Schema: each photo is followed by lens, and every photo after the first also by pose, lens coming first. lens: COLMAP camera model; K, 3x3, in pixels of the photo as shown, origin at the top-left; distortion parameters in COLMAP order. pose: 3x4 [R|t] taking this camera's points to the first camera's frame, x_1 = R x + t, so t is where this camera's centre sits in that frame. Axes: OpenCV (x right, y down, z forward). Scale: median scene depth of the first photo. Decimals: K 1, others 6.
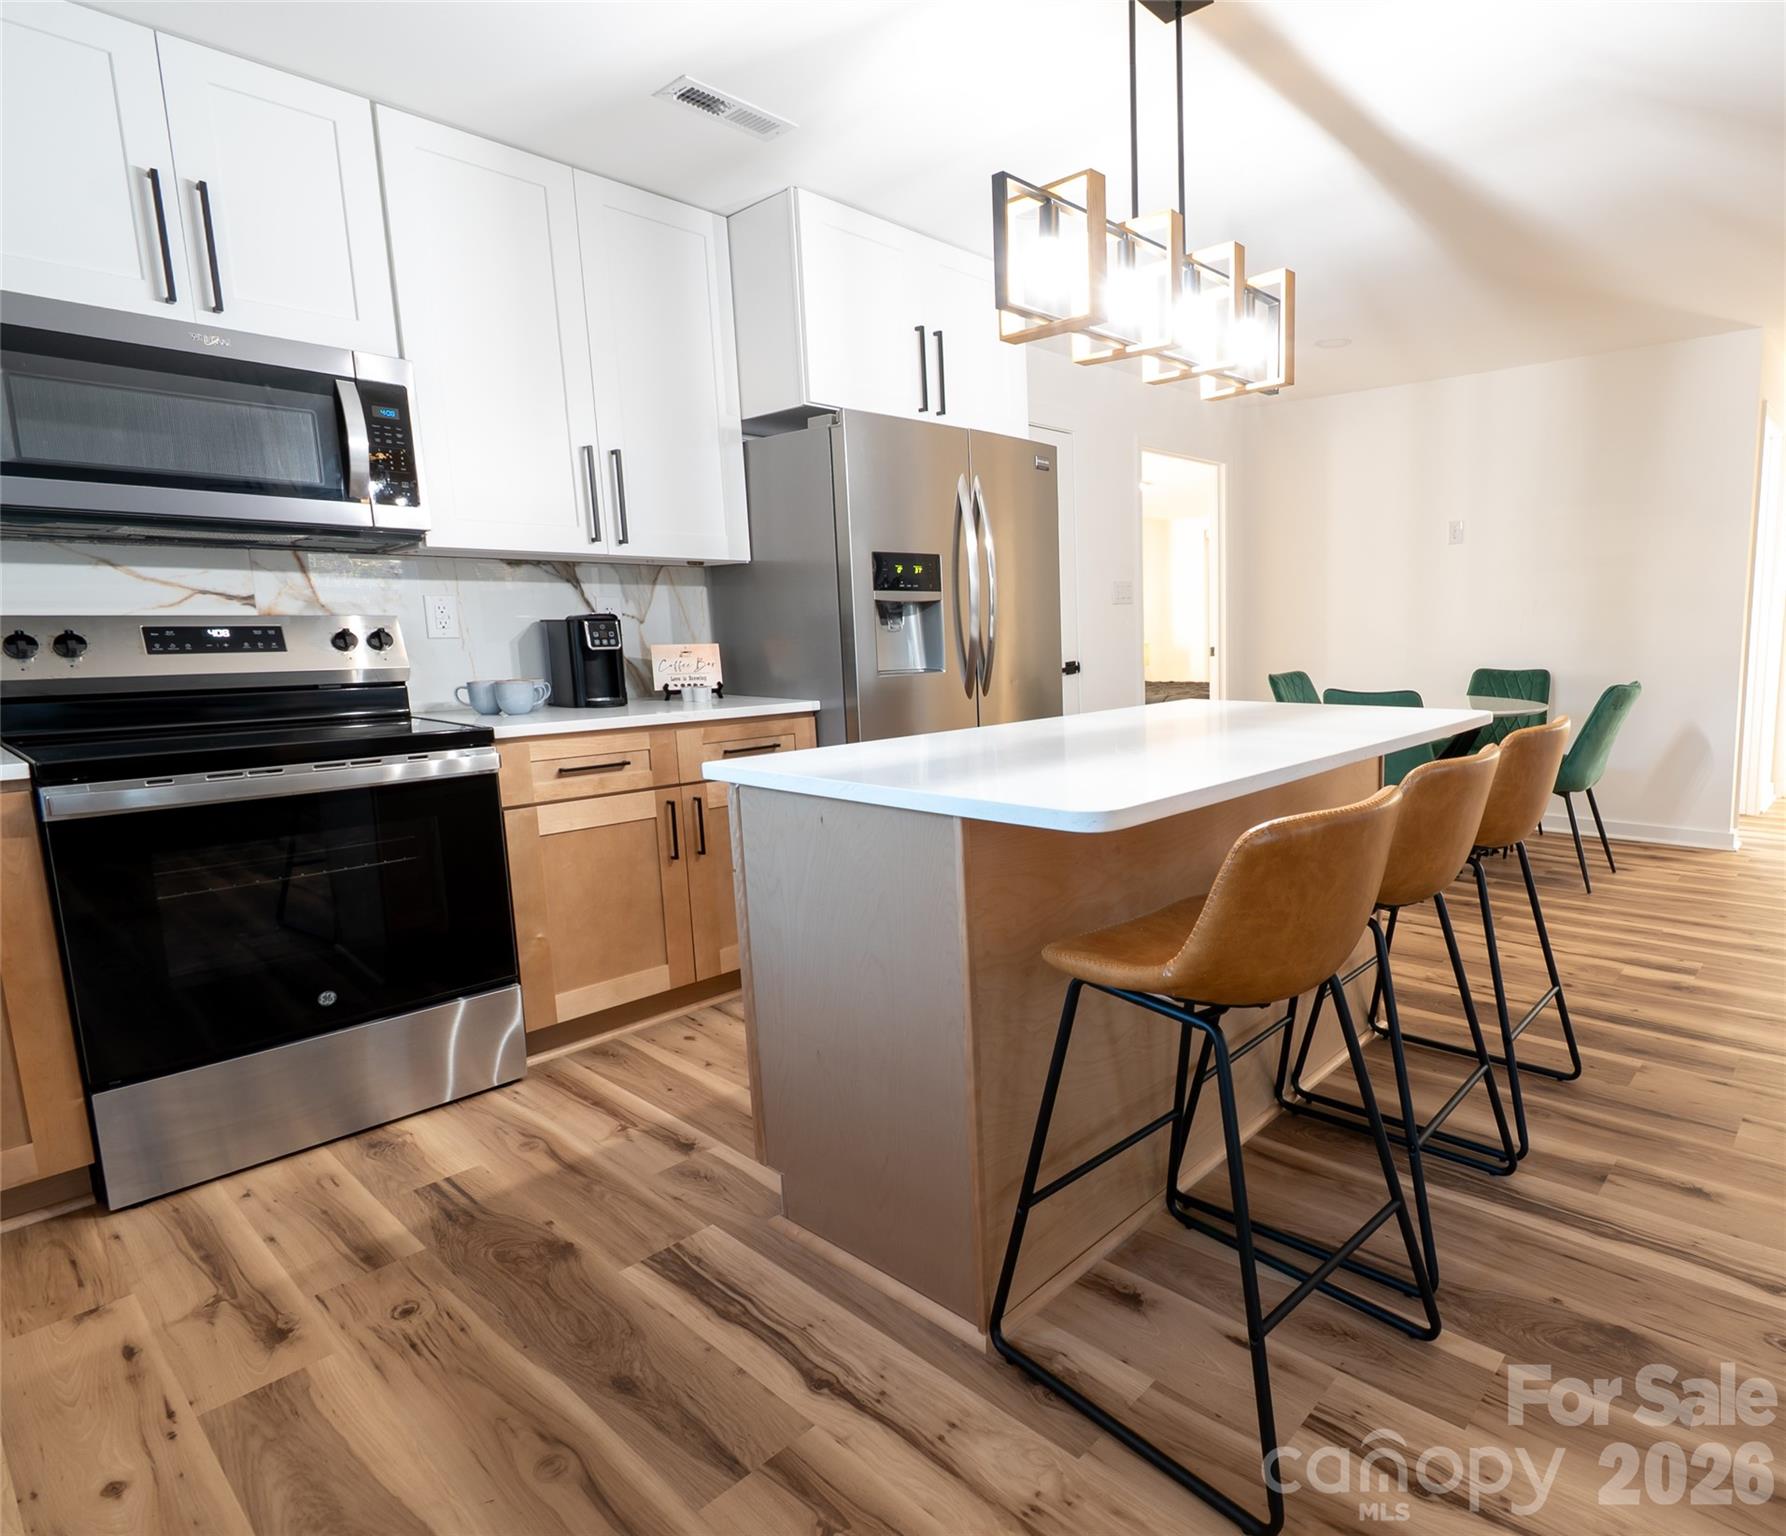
lens RADIAL K [[984.3, 0, 1143.8], [0, 984.3, 767.1], [0, 0, 1]] dist [0.005795, -0.004762]
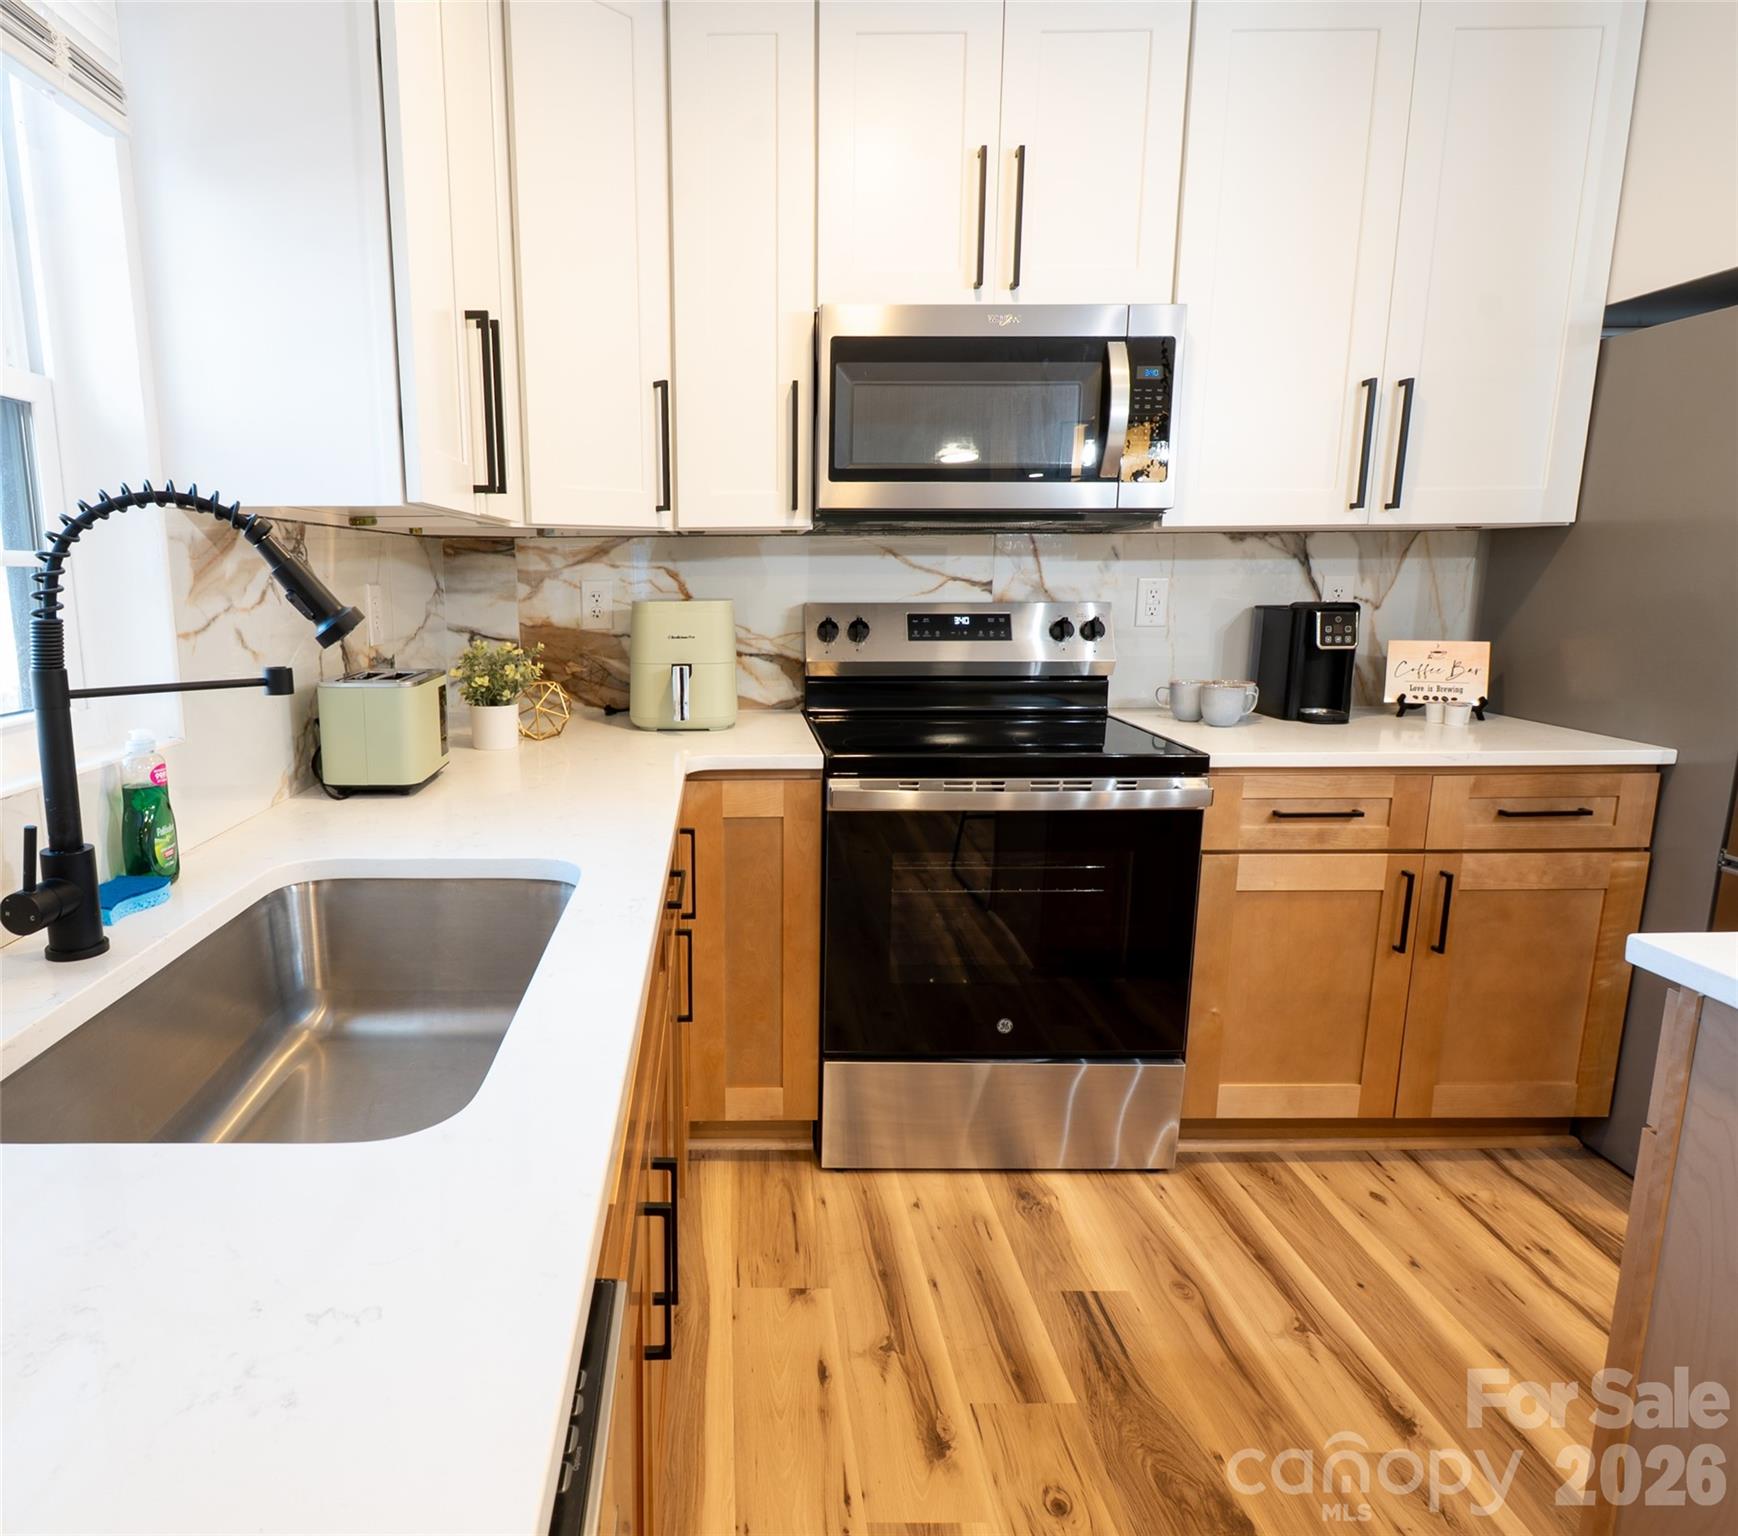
lens RADIAL K [[1038.2, 0, 739.1], [0, 1038.2, 760.0], [0, 0, 1]] dist [0.009297, -0.003340]
pose [[0.609958, 0.152654, -0.777591, -0.223860], [-0.115937, 0.987902, 0.102999, -0.076025], [0.783907, 0.027327, 0.620277, 0.163034]]
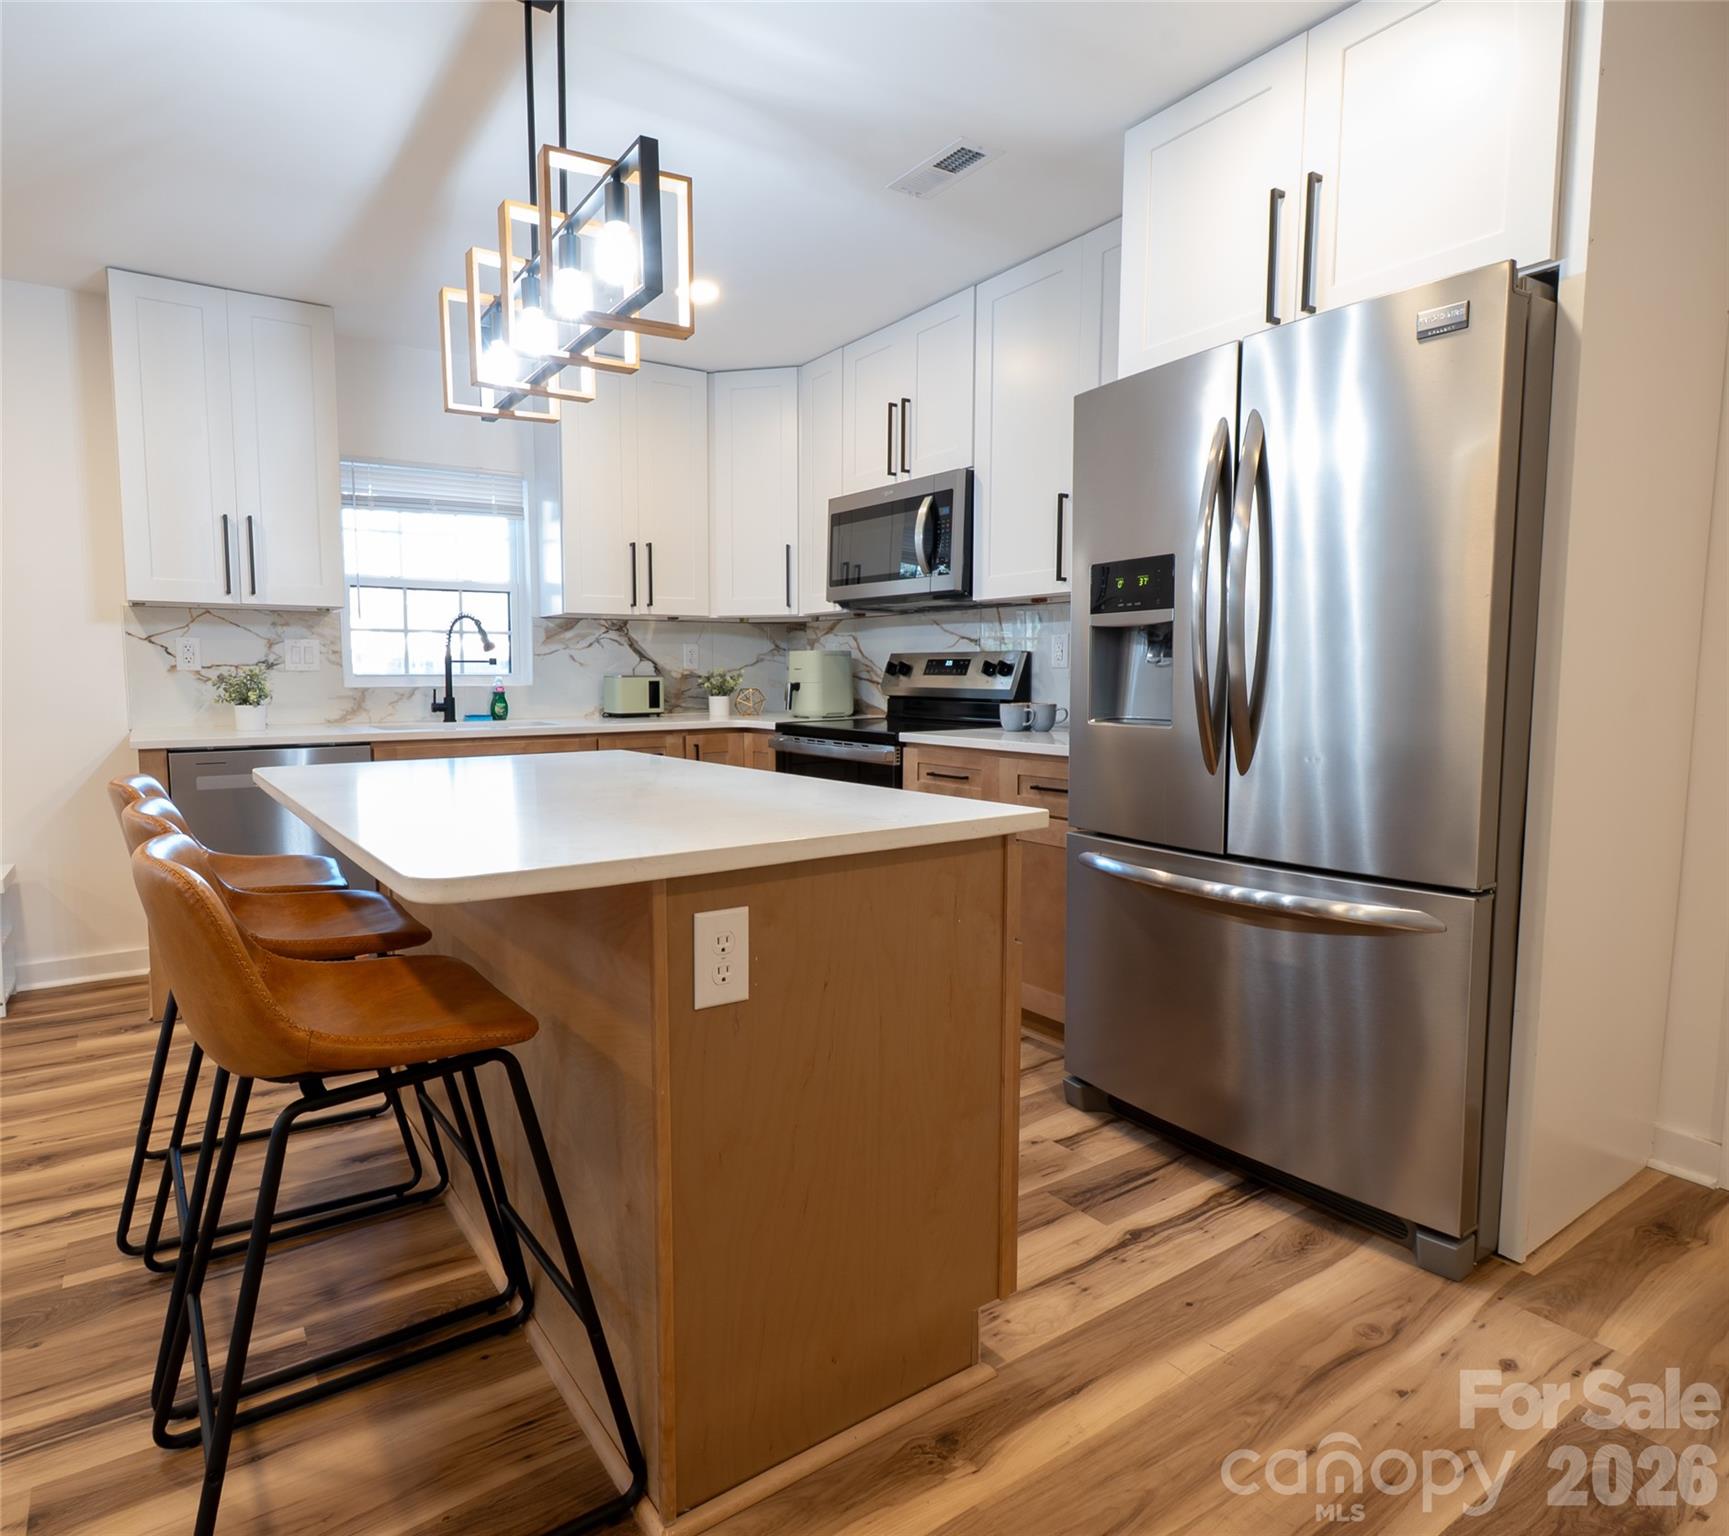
lens RADIAL K [[1019.2, 0, 773.7], [0, 1019.2, 758.1], [0, 0, 1]] dist [0.020735, 0.001961]
pose [[-0.354506, 0.096216, -0.930090, 0.707515], [-0.124065, 0.981057, 0.148777, -0.190500], [0.926786, 0.168134, -0.335854, 1.283266]]
